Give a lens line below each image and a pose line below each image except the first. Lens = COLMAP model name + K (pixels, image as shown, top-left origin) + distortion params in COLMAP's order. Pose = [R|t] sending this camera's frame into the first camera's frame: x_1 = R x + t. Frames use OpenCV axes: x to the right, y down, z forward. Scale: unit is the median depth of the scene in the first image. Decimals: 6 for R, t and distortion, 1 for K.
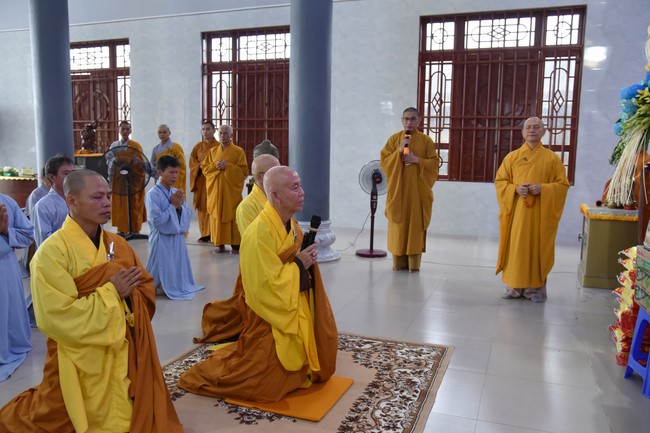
lens RADIAL K [[534.9, 0, 314.5], [0, 534.9, 213.1], [0, 0, 1]] dist [-0.042042, 0.043358]
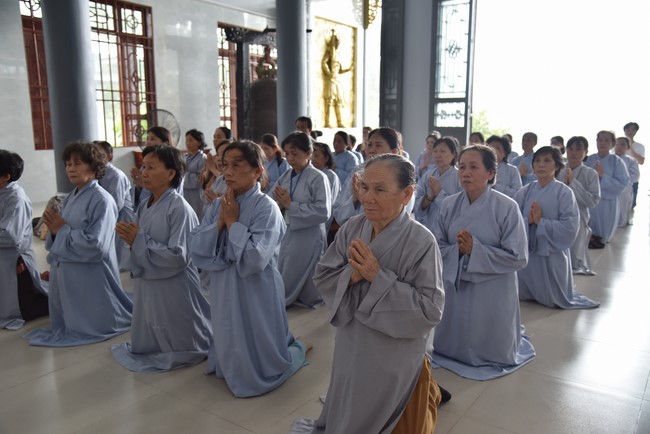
lens RADIAL K [[548.1, 0, 321.7], [0, 548.1, 214.8], [0, 0, 1]] dist [0.026967, 0.015573]
pose [[0.192678, -0.176419, 0.965273, -1.134029], [0.112260, 0.981210, 0.156924, -0.073107], [-0.974820, 0.078125, 0.208862, 0.453804]]
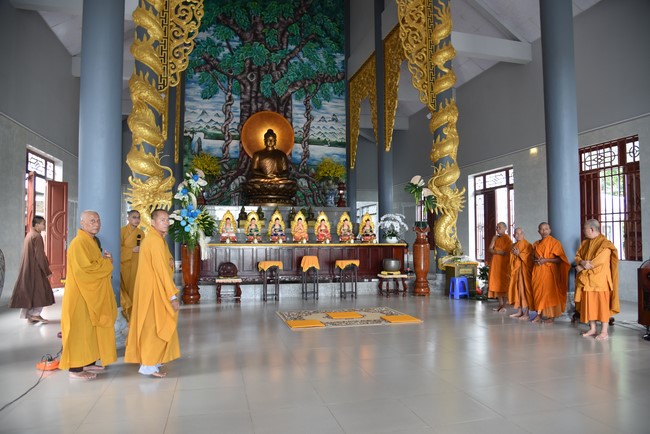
lens RADIAL K [[449.5, 0, 324.2], [0, 449.5, 221.4], [0, 0, 1]] dist [-0.115465, 0.008204]
pose [[0.589605, -0.048741, -0.806220, 0.779725], [-0.081538, 0.989486, -0.119451, 0.035238], [0.803565, 0.136166, 0.579432, -0.259461]]
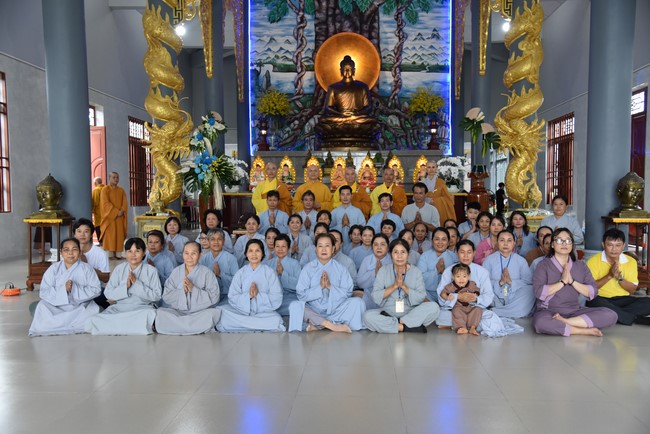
lens RADIAL K [[593.6, 0, 325.4], [0, 593.6, 221.5], [0, 0, 1]] dist [0.017785, 0.000000]
pose [[0.314829, 0.025351, -0.948810, 1.050300], [-0.102525, 0.994703, -0.007442, 0.034859], [0.943595, 0.099620, 0.315761, -0.081527]]
